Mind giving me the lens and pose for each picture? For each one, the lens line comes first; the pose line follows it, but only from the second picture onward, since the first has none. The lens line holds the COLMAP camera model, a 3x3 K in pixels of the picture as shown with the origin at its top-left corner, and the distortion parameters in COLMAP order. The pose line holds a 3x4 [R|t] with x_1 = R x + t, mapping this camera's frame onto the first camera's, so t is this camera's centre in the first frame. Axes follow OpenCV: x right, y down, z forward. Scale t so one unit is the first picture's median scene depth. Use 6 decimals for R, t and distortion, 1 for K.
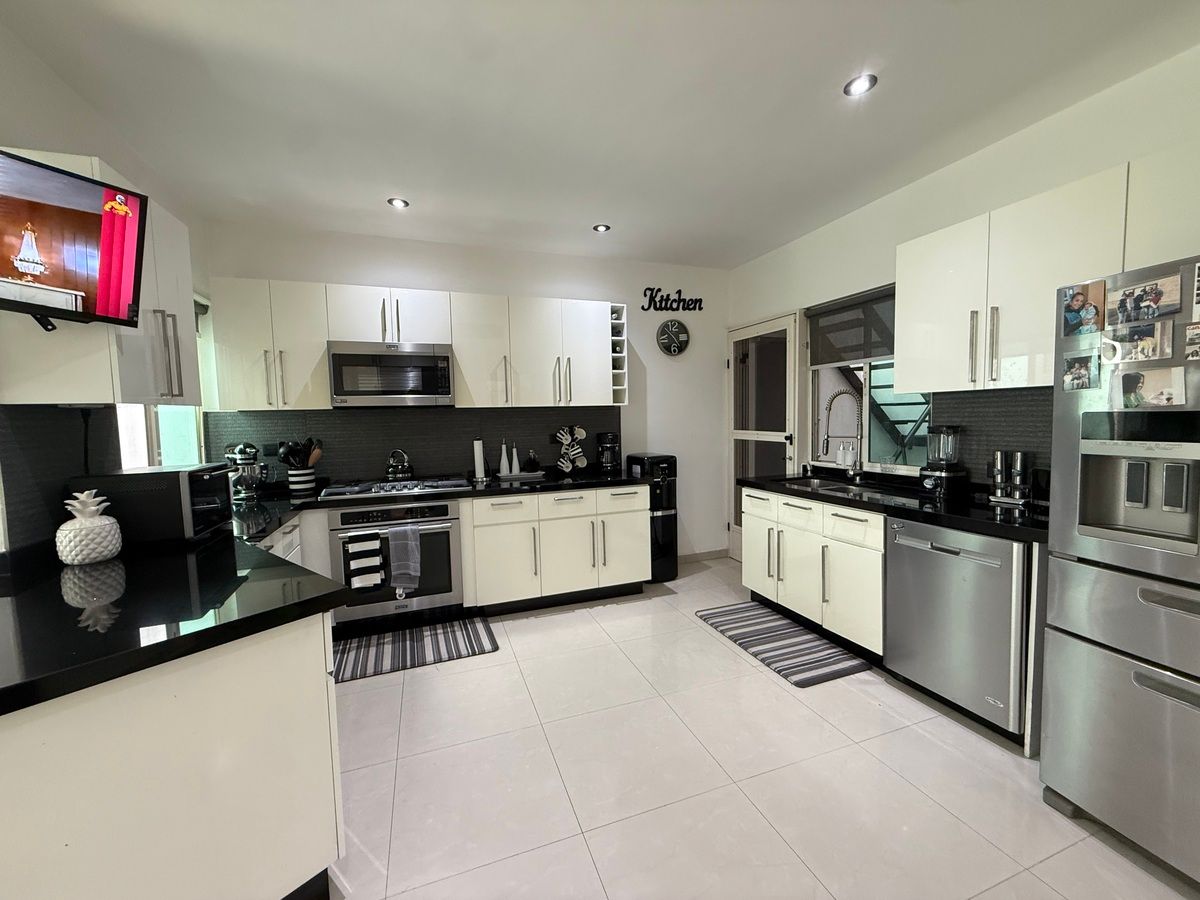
lens RADIAL K [[479.7, 0, 596.7], [0, 479.7, 451.4], [0, 0, 1]] dist [0.000300, -0.000106]
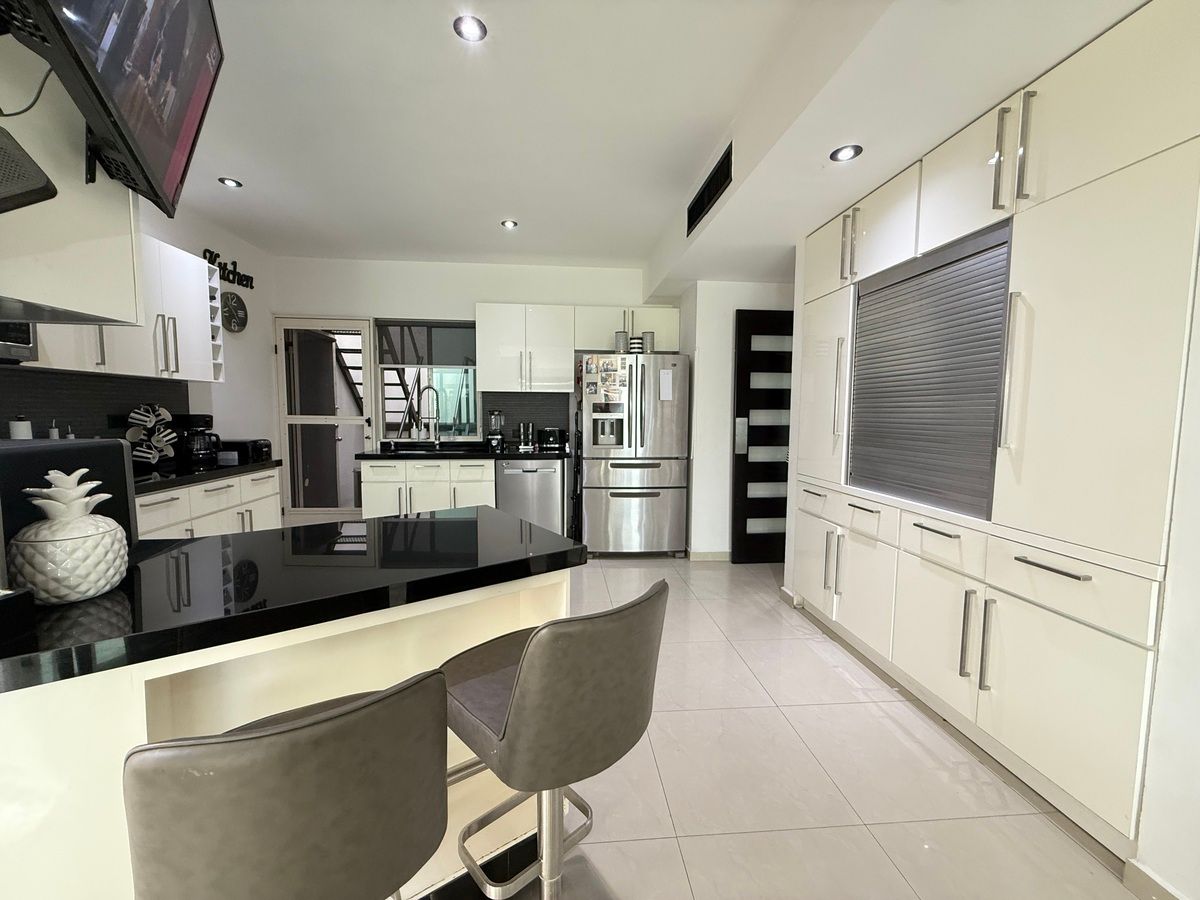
lens RADIAL K [[479.7, 0, 597.3], [0, 479.7, 448.0], [0, 0, 1]] dist [0.000300, -0.000106]
pose [[0.240434, -0.047320, 0.969511, -0.634672], [0.056434, 0.997803, 0.034706, 0.031232], [-0.969024, 0.046369, 0.242576, 0.131629]]
